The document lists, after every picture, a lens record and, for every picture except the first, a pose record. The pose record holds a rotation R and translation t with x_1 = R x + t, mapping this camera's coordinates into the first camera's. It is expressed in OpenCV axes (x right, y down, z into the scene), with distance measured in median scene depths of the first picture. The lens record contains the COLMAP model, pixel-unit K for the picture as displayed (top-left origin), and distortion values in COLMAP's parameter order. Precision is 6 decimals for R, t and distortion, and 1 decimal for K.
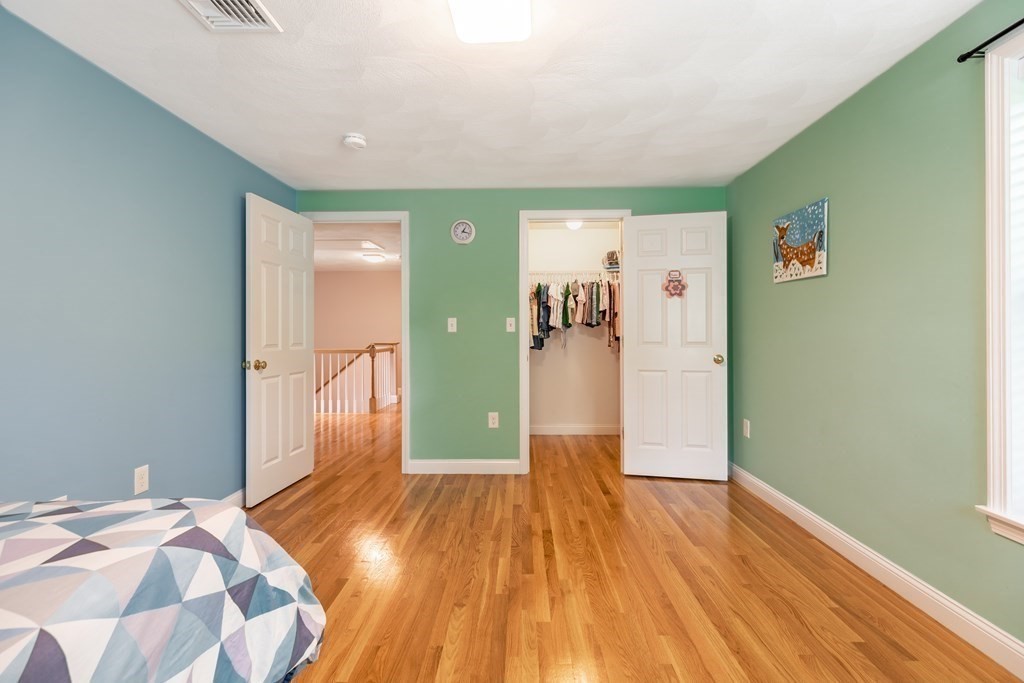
lens RADIAL K [[466.6, 0, 515.4], [0, 466.6, 330.8], [0, 0, 1]] dist [0.014122, 0.000187]
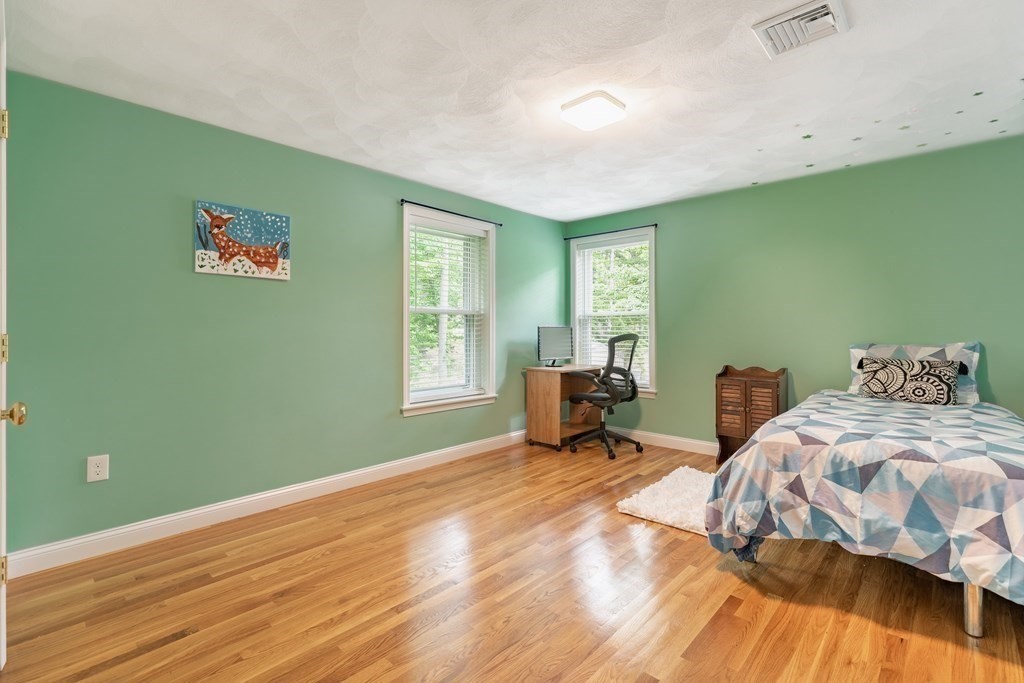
lens RADIAL K [[466.6, 0, 515.4], [0, 466.6, 330.8], [0, 0, 1]] dist [0.014122, 0.000187]
pose [[-0.741796, 0.001198, 0.670624, -0.518003], [0.000253, 0.999999, -0.001506, 0.010359], [-0.670625, -0.000947, -0.741796, 1.354276]]
